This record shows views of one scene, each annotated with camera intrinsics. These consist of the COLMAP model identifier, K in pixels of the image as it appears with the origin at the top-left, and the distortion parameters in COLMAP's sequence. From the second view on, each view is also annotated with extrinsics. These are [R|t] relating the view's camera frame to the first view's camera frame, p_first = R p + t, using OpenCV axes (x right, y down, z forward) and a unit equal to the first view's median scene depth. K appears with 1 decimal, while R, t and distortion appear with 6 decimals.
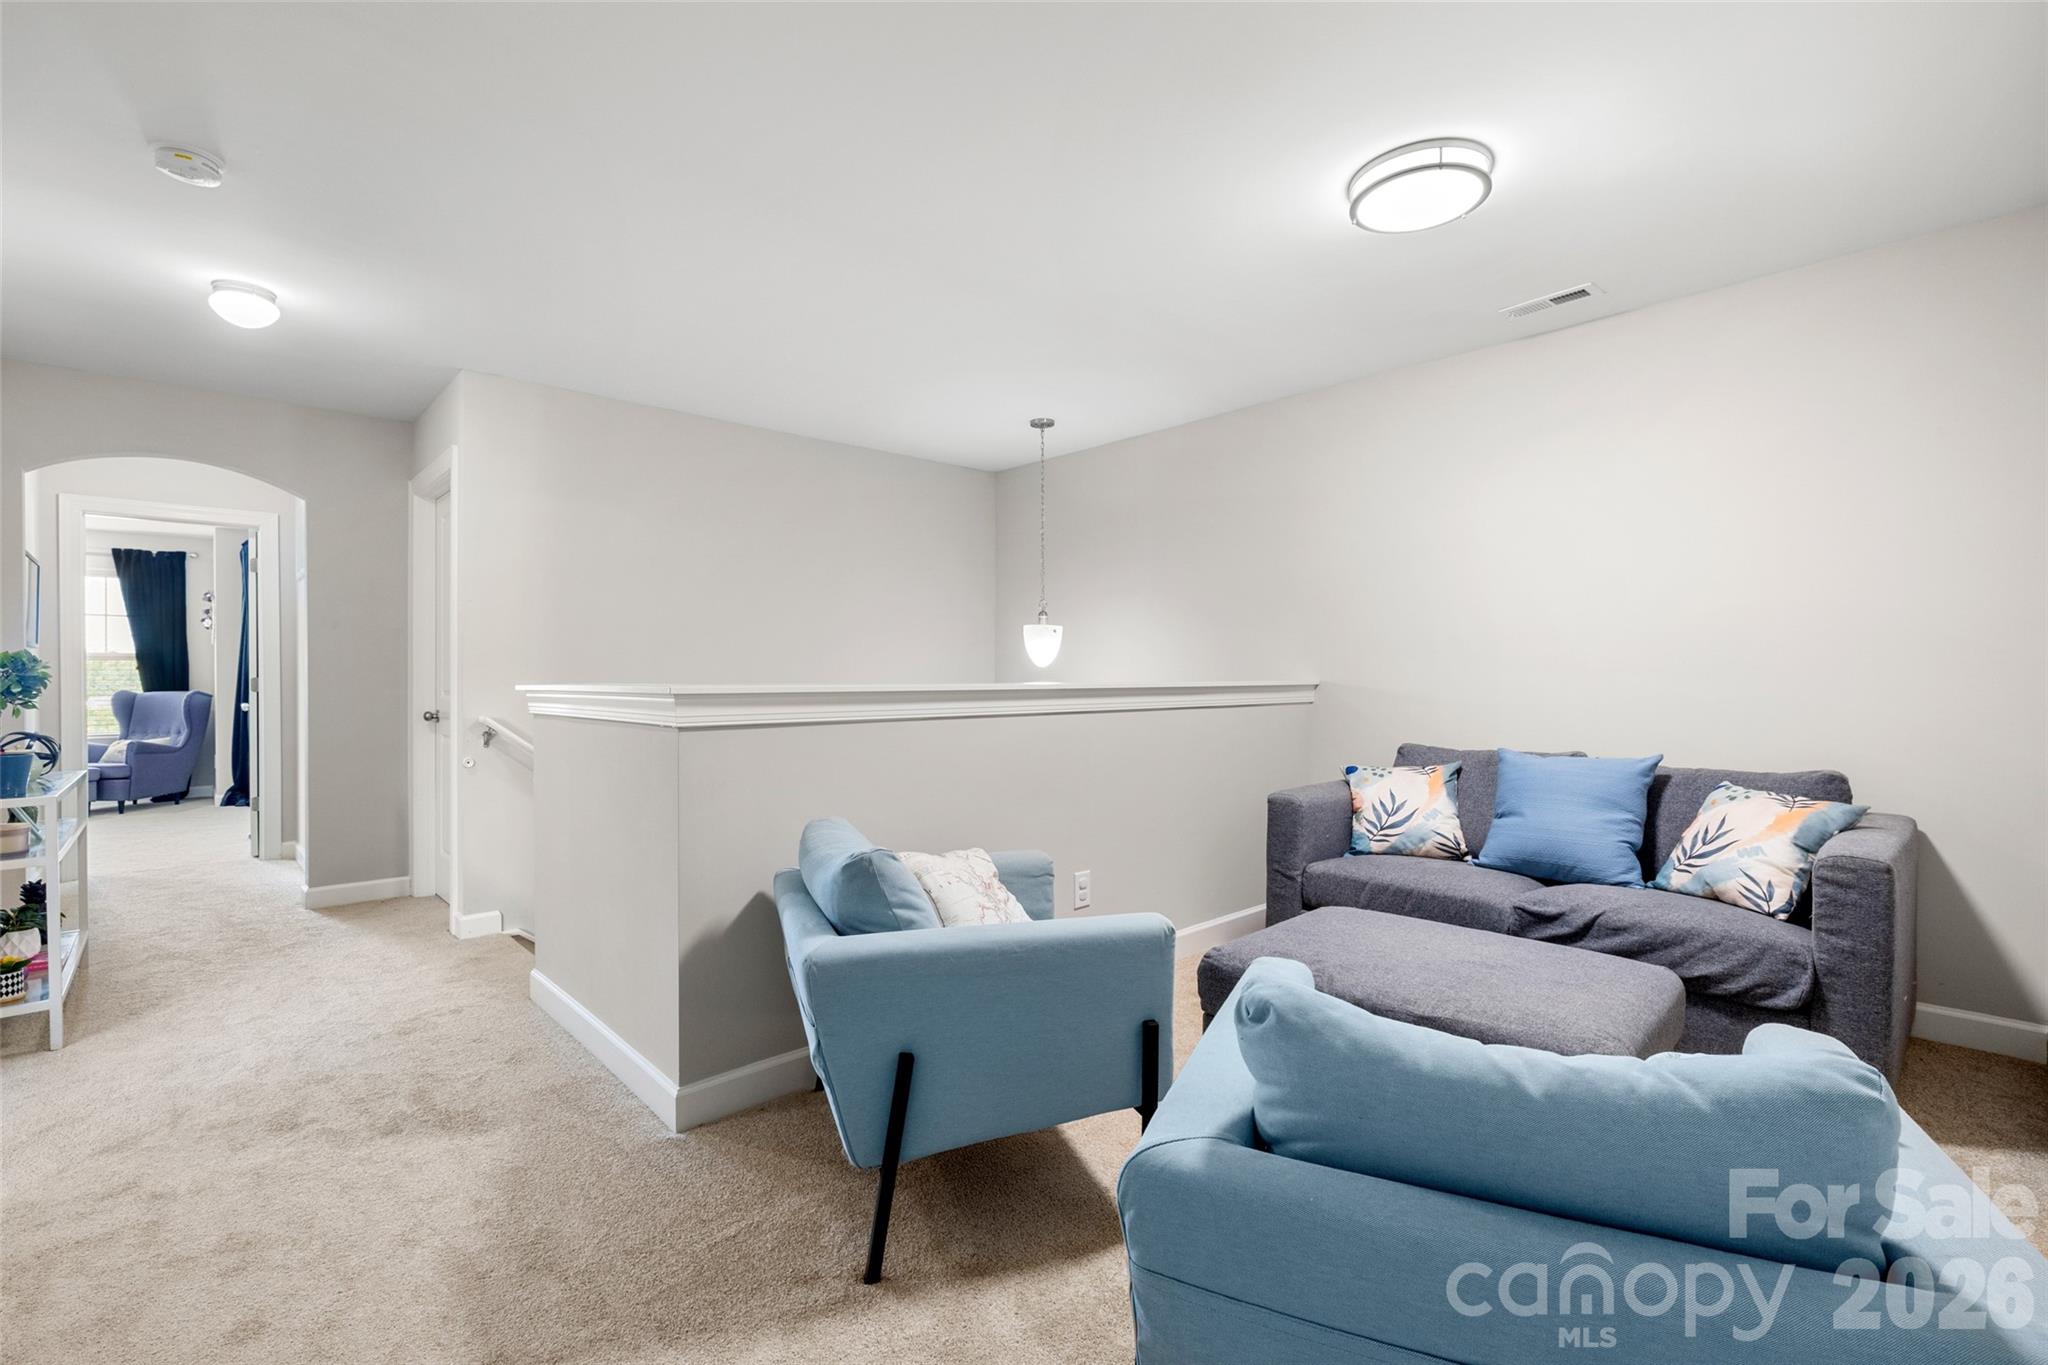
lens RADIAL K [[918.9, 0, 1018.6], [0, 918.9, 687.8], [0, 0, 1]] dist [-0.007800, 0.000686]
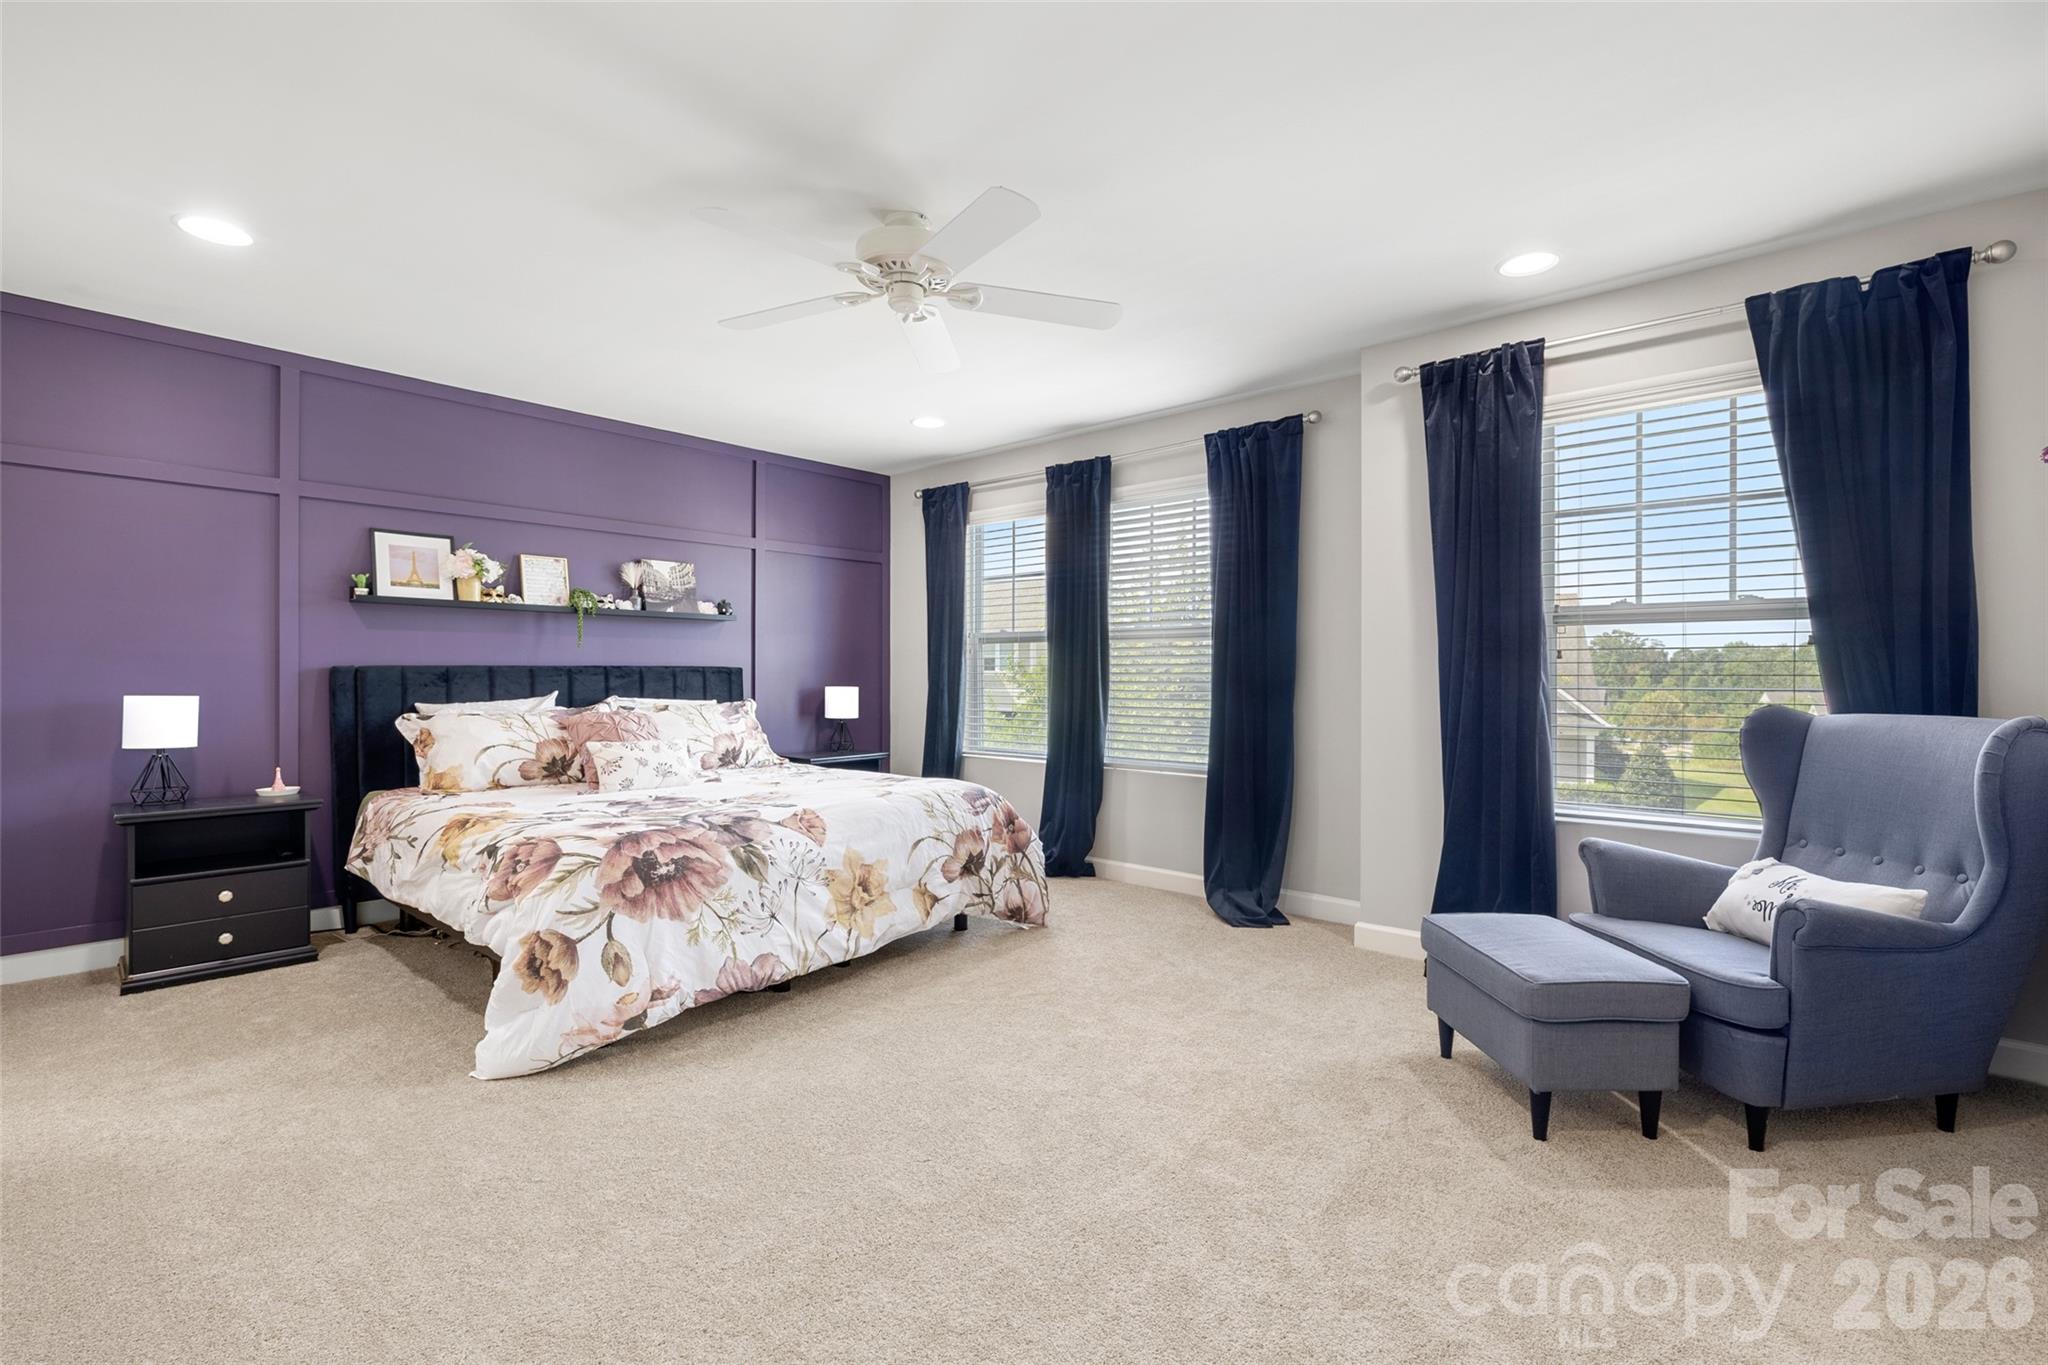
lens RADIAL K [[918.9, 0, 1018.7], [0, 918.9, 671.4], [0, 0, 1]] dist [-0.007800, 0.000686]
pose [[0.095852, 0.001225, -0.995395, -0.670463], [-0.010124, 0.999949, 0.000256, -0.007299], [0.995344, 0.010052, 0.095860, 0.688983]]
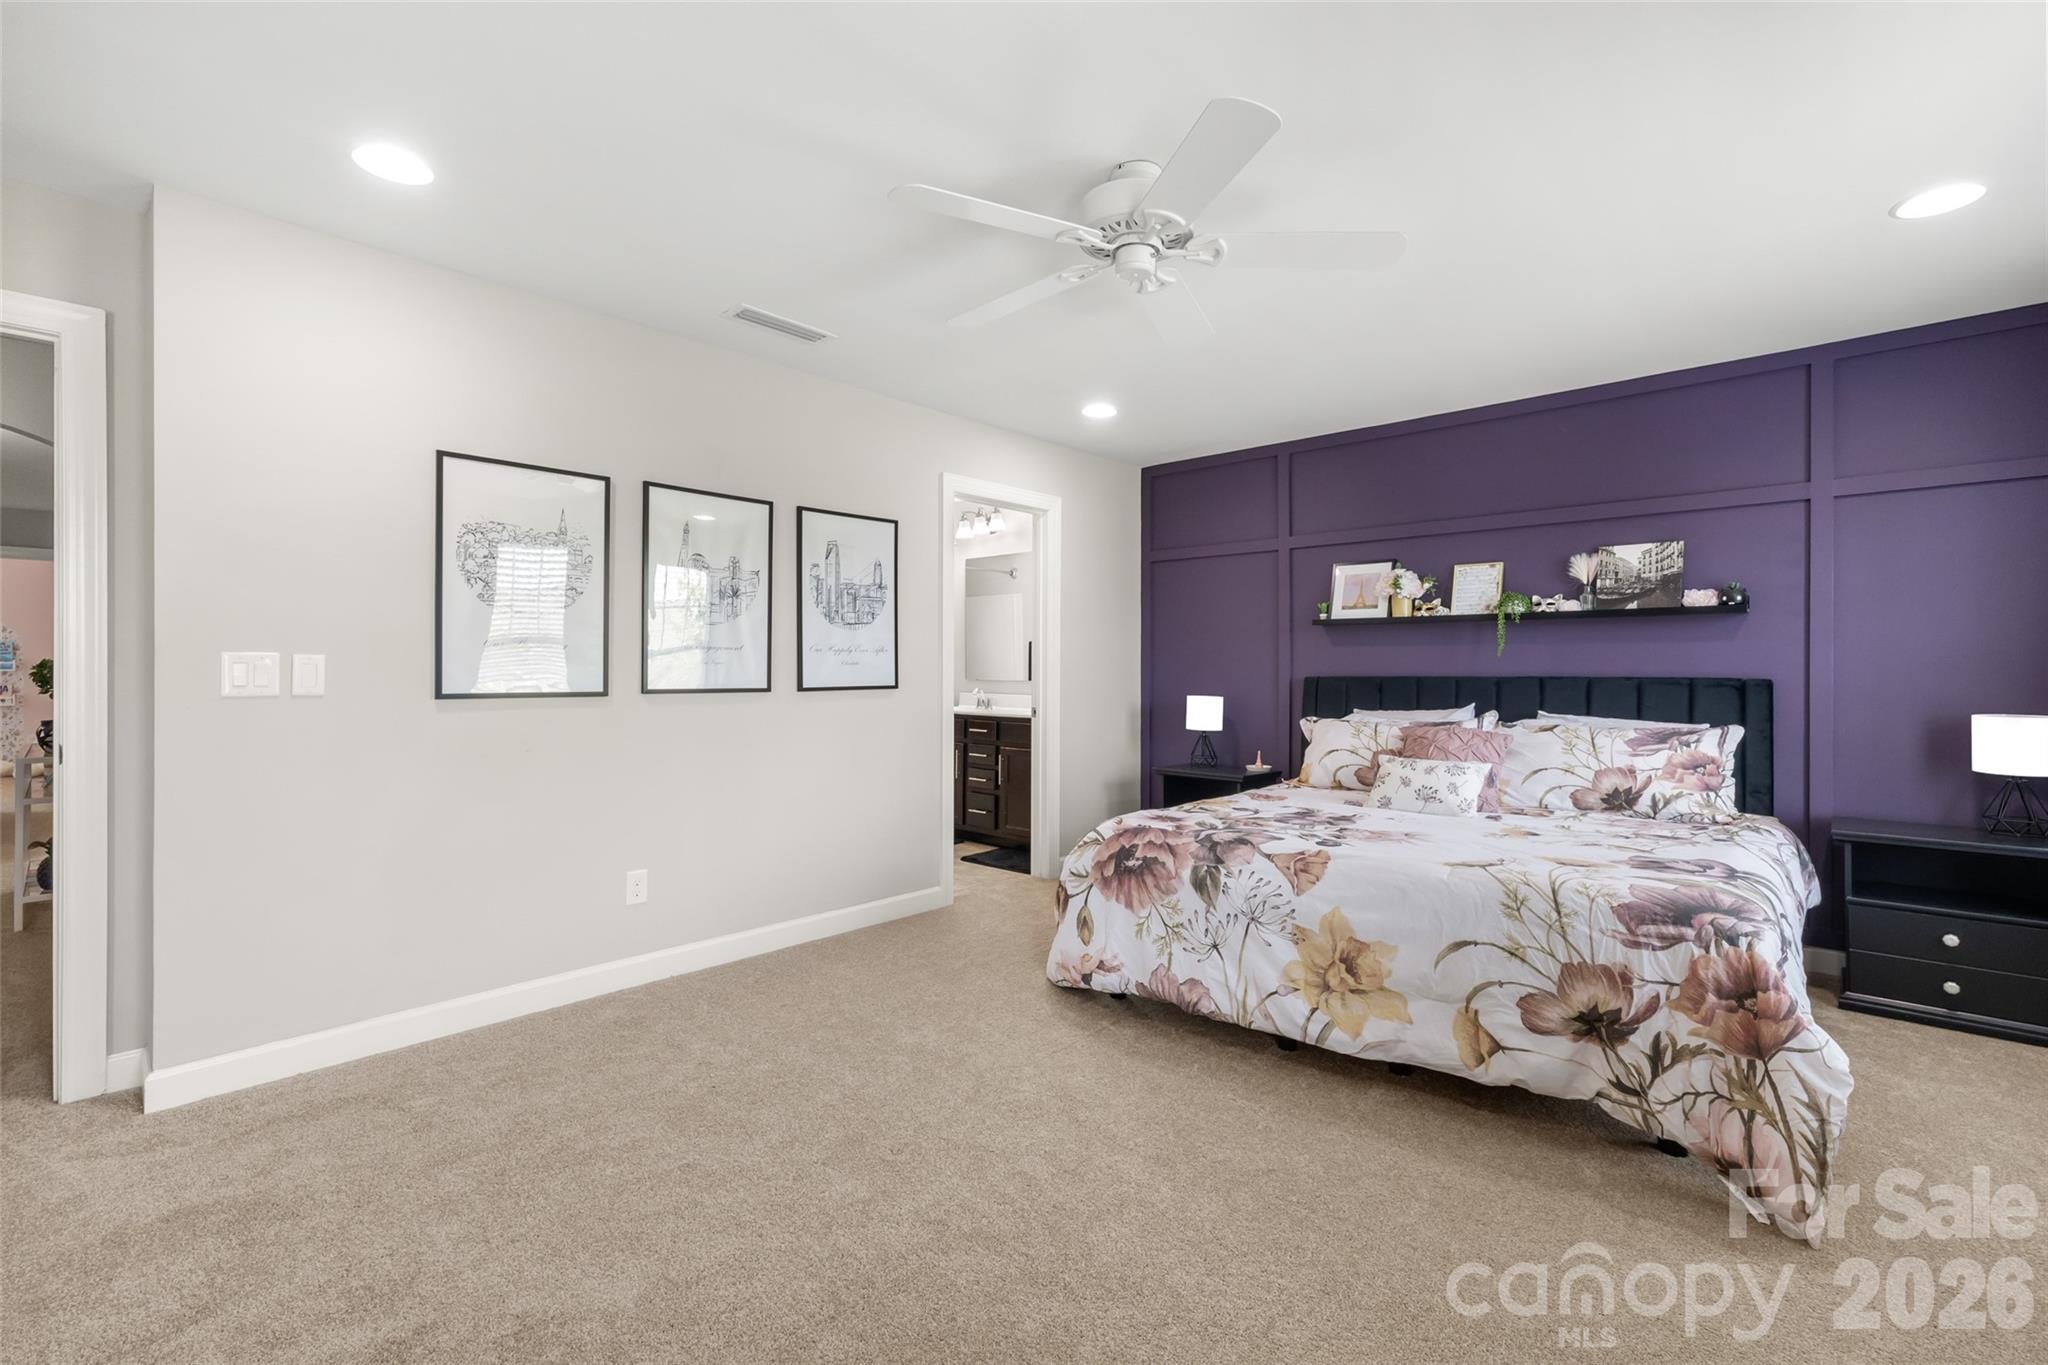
lens RADIAL K [[889.2, 0, 1027.8], [0, 889.2, 673.0], [0, 0, 1]] dist [0.003641, -0.000070]
pose [[-0.996029, 0.000332, -0.089029, -1.083924], [-0.000682, 0.999935, 0.011351, -0.019779], [0.089027, 0.011367, -0.995964, 1.090370]]
